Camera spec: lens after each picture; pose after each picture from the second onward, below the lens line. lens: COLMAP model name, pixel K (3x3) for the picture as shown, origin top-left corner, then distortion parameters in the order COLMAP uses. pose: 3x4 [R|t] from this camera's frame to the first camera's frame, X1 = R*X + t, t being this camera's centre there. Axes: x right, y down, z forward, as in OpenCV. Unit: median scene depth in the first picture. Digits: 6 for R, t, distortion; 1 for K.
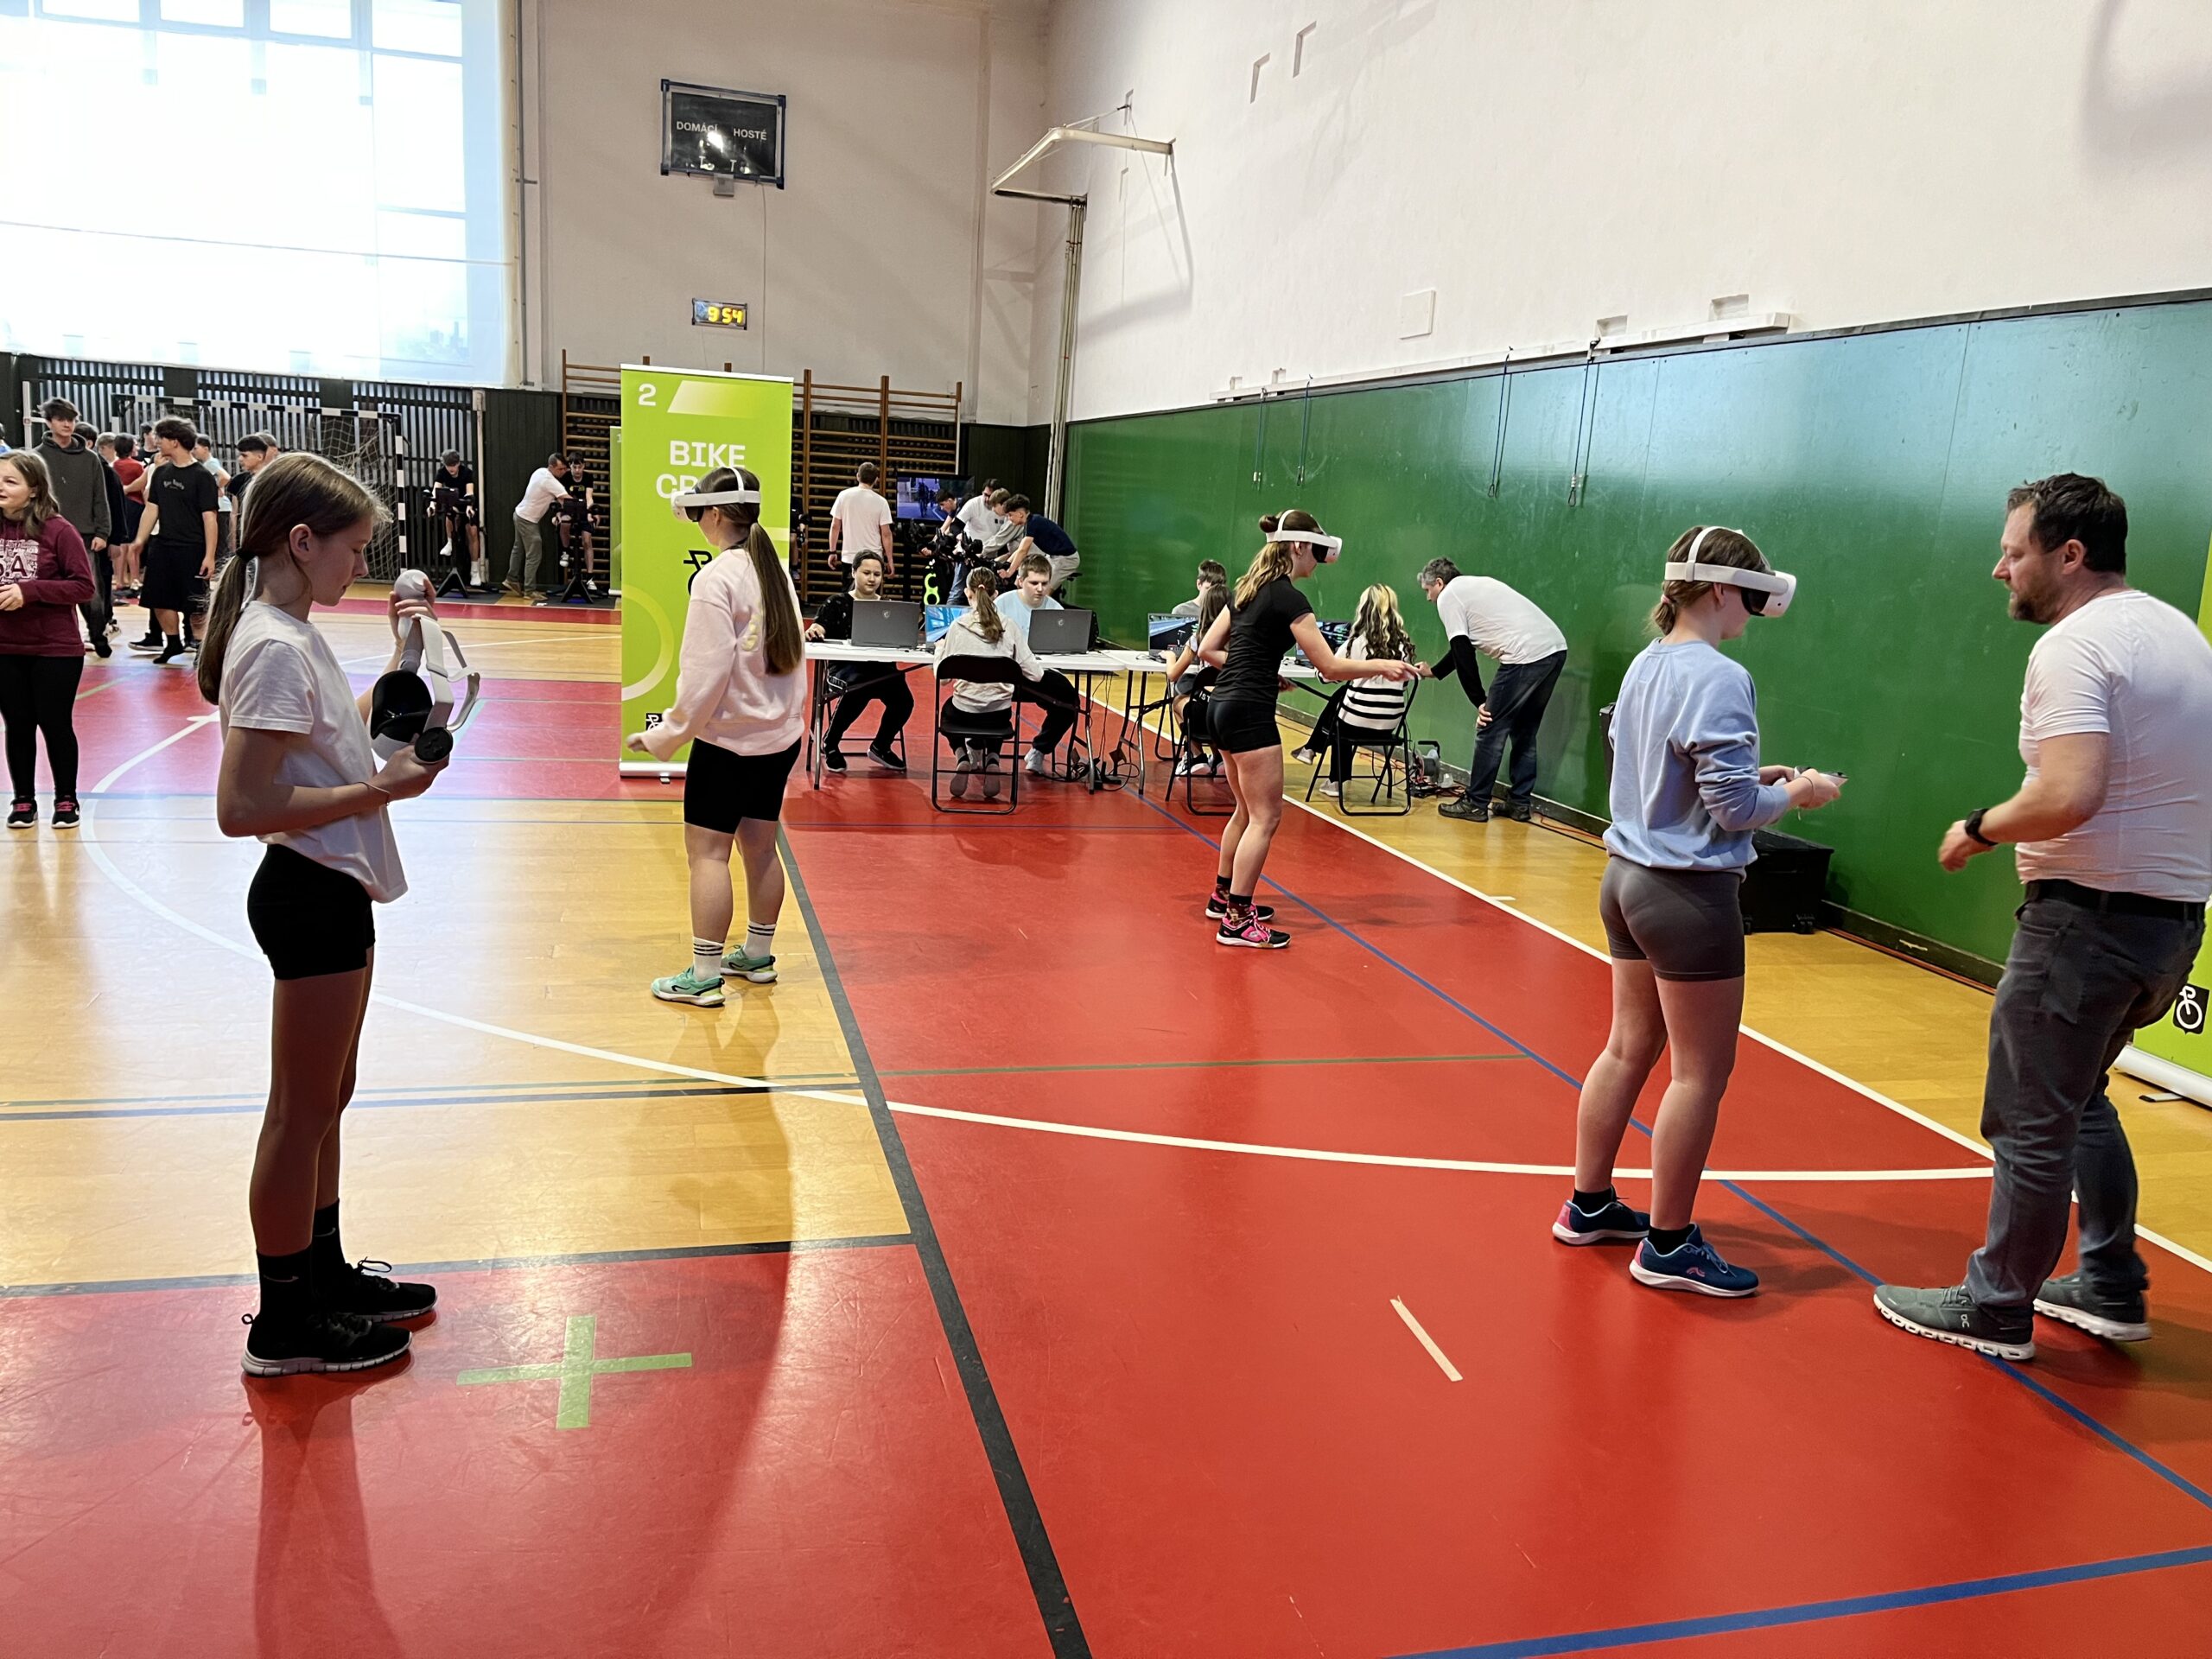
lens RADIAL K [[1670.0, 0, 1098.3], [0, 1670.0, 842.4], [0, 0, 1]] dist [0.043208, -0.035864]
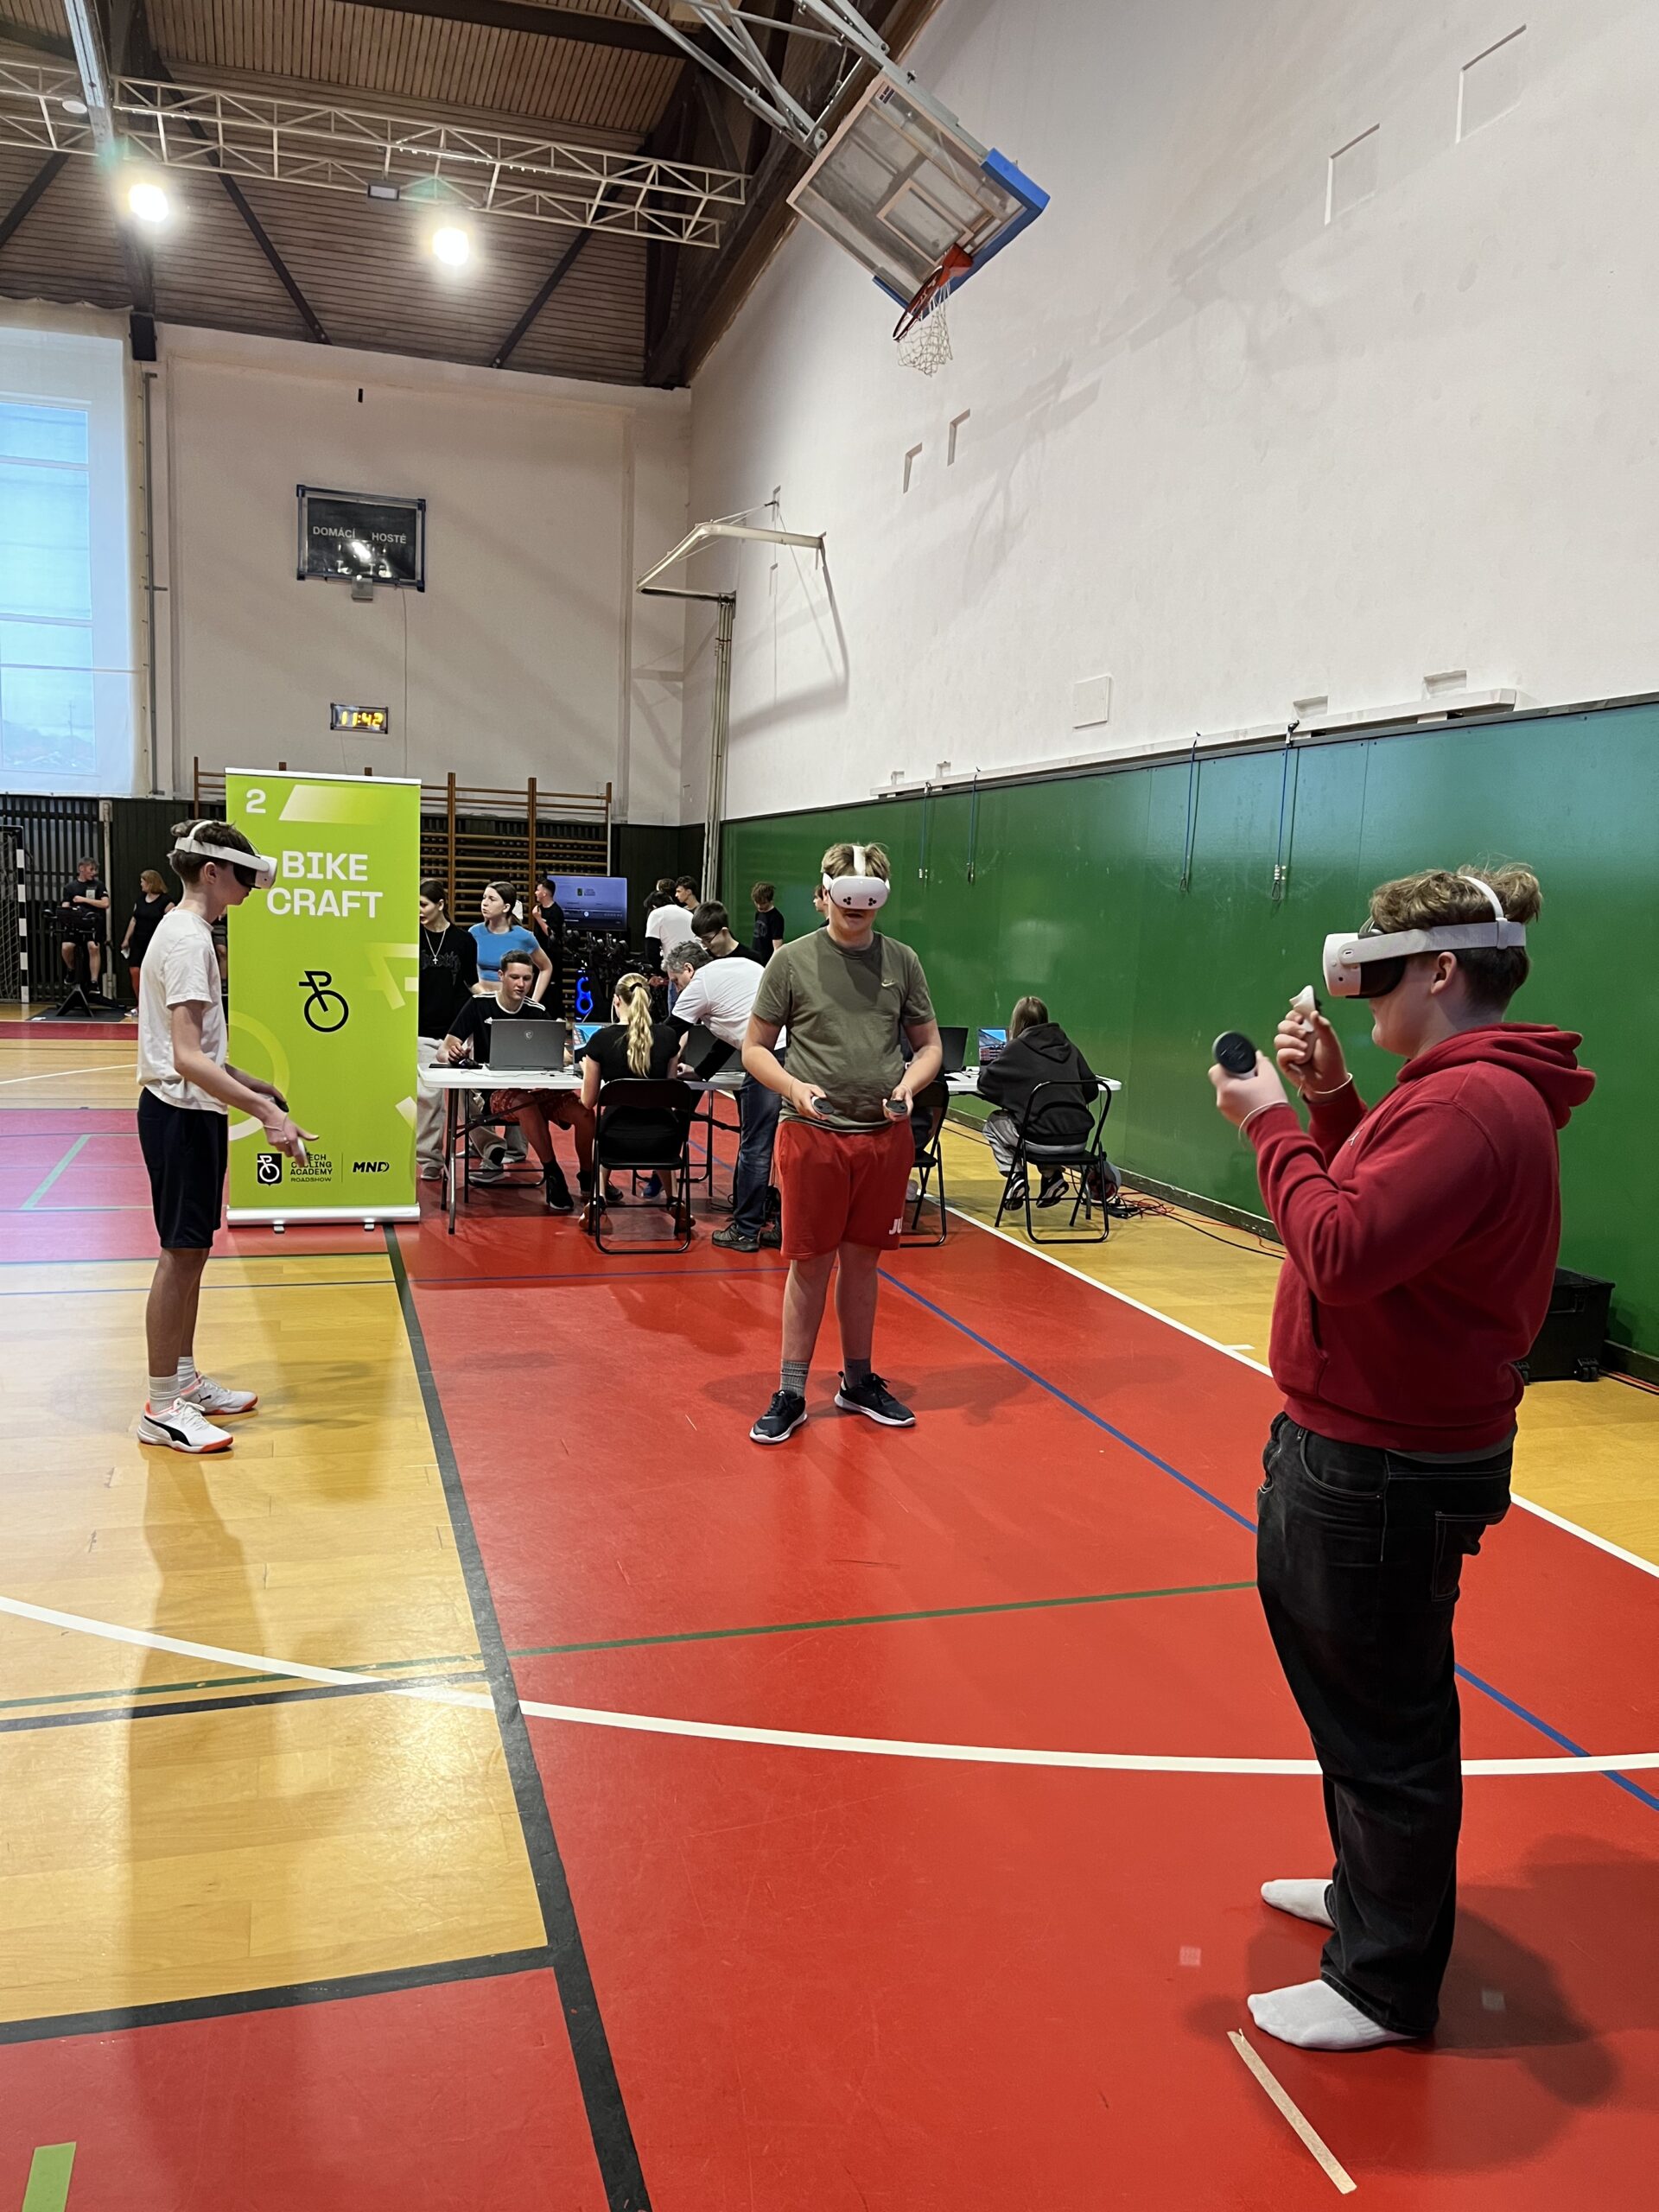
lens RADIAL K [[1670.0, 0, 816.5], [0, 1670.0, 1107.2], [0, 0, 1]] dist [0.043208, -0.035864]
pose [[0.999016, -0.026539, 0.035535, -0.002379], [0.029132, 0.996792, -0.074545, -0.011677], [-0.033443, 0.075506, 0.996584, 0.045156]]
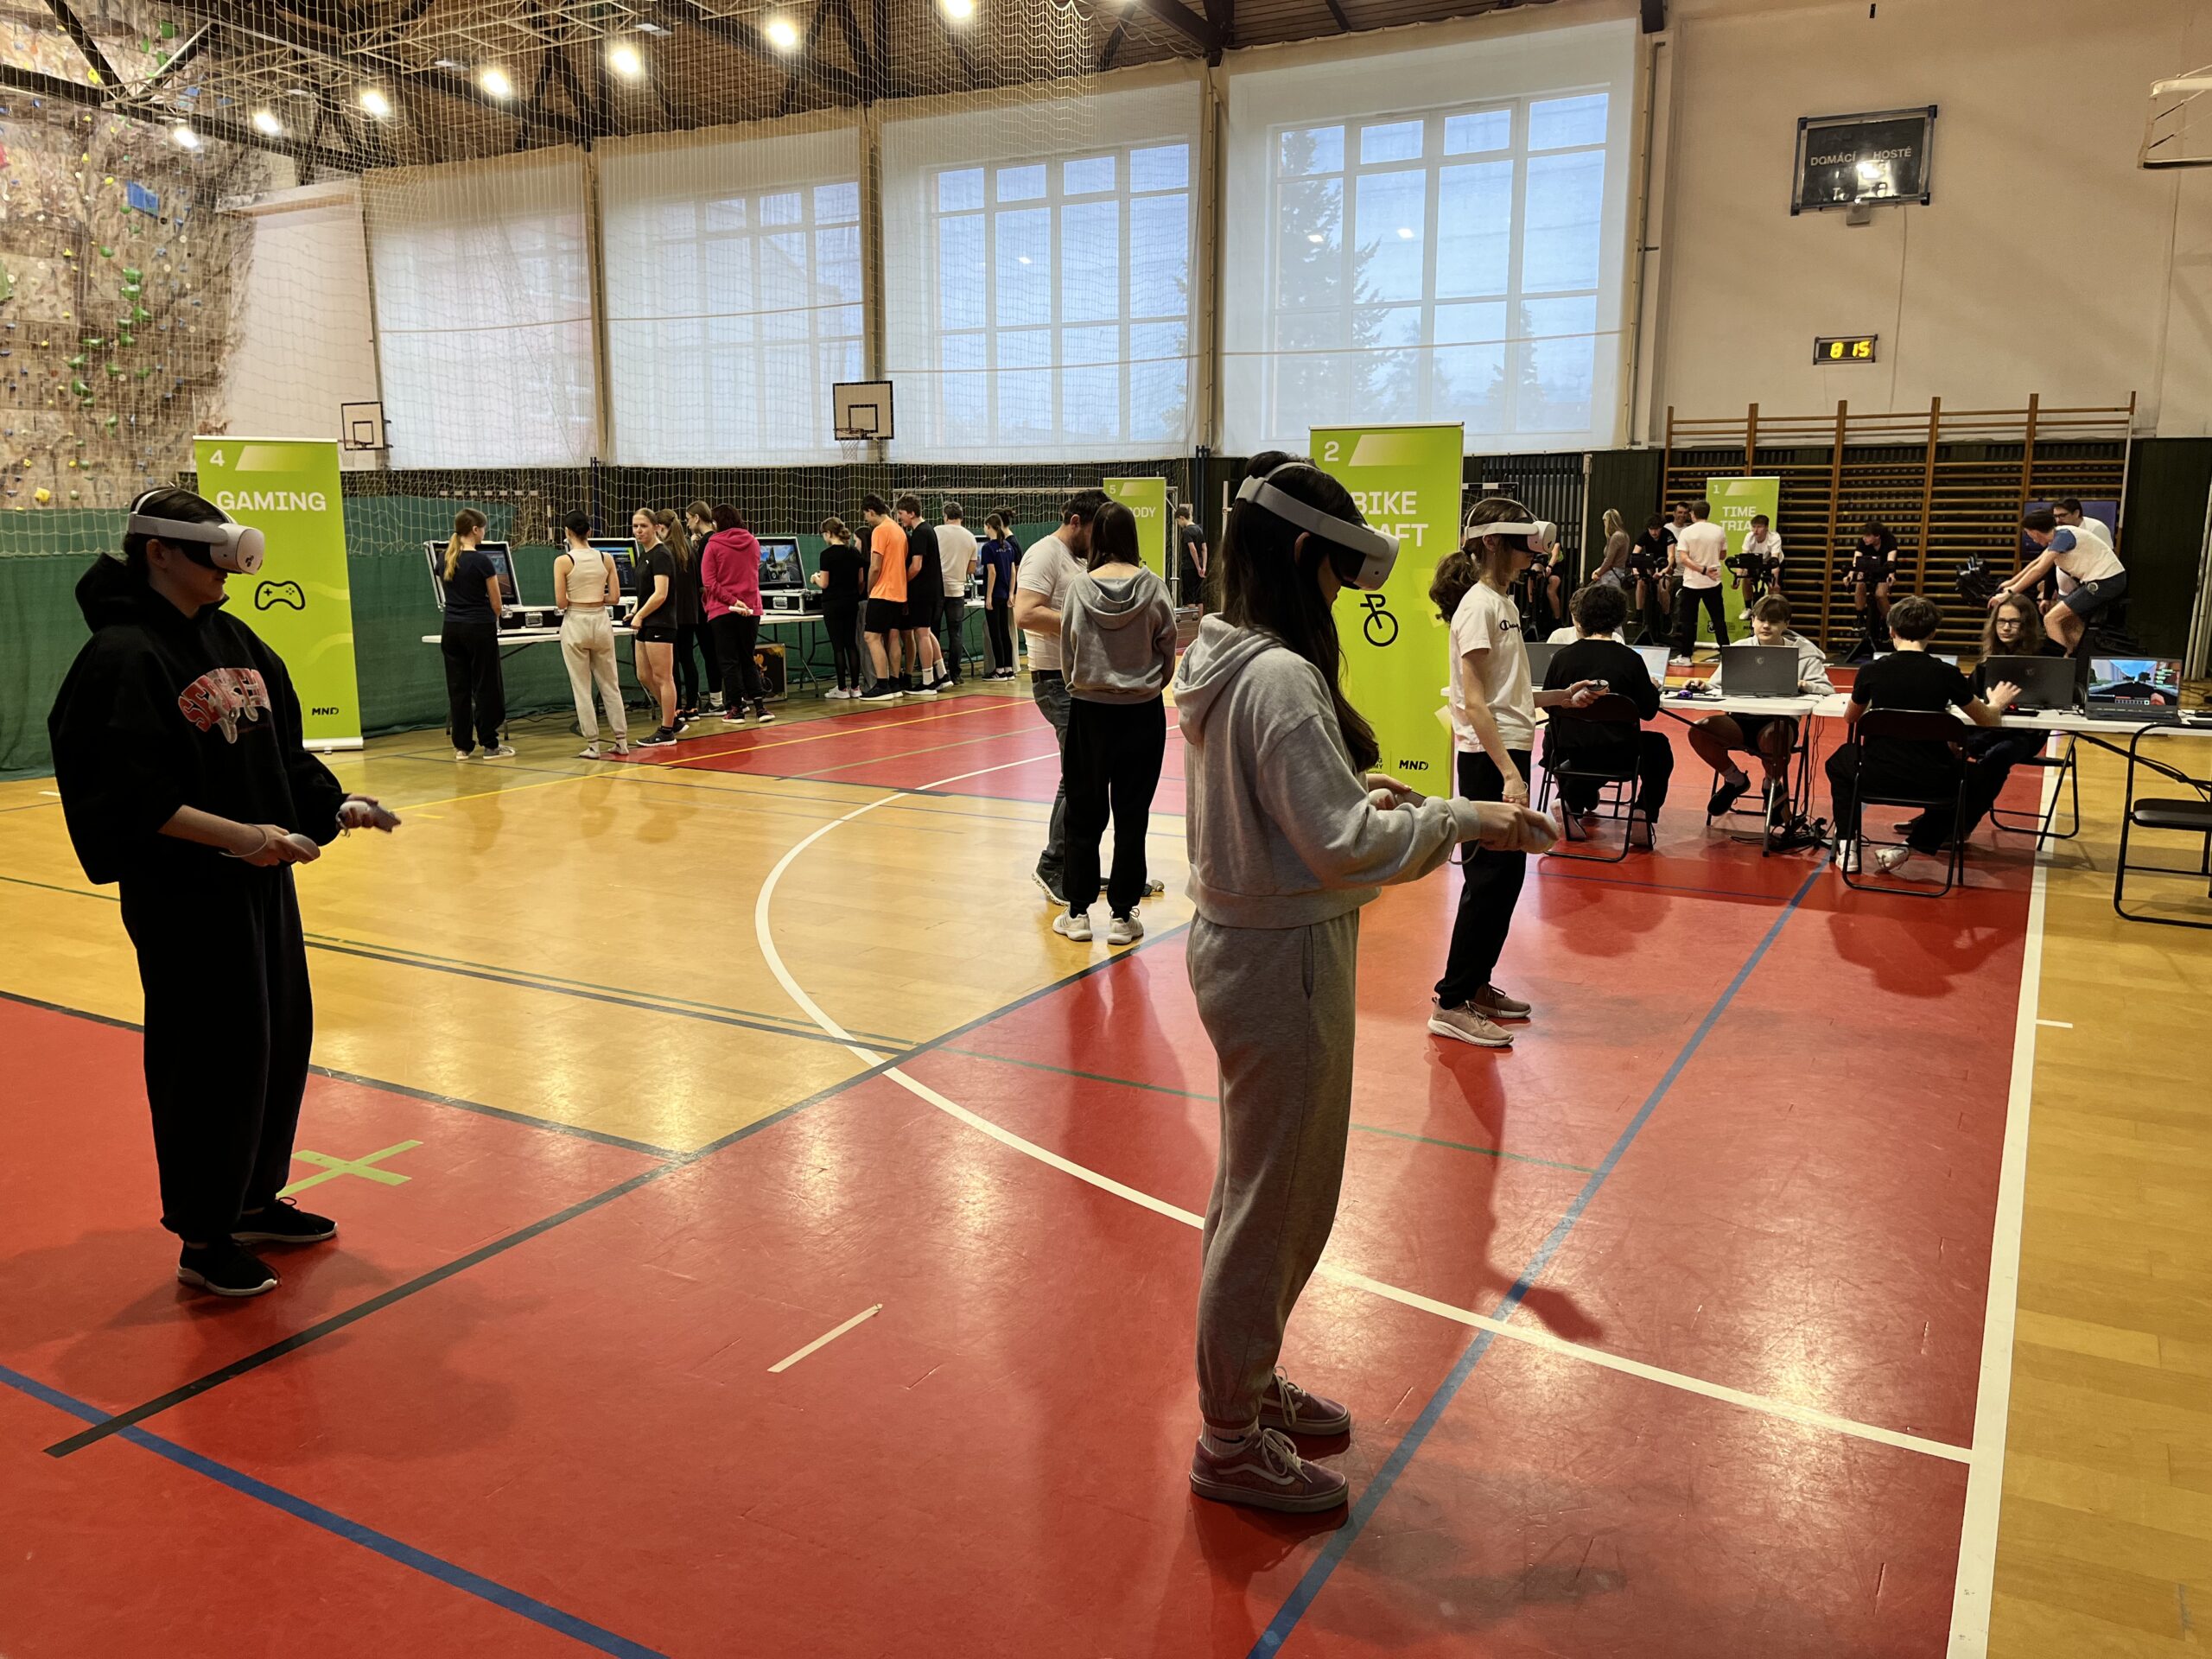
lens RADIAL K [[1672.6, 0, 1119.2], [0, 1672.6, 822.4], [0, 0, 1]] dist [0.031350, -0.007589]
pose [[0.719118, 0.064530, -0.691885, 0.163389], [-0.097755, 0.995172, -0.008786, -0.002854], [0.687977, 0.073954, 0.721954, 0.061082]]
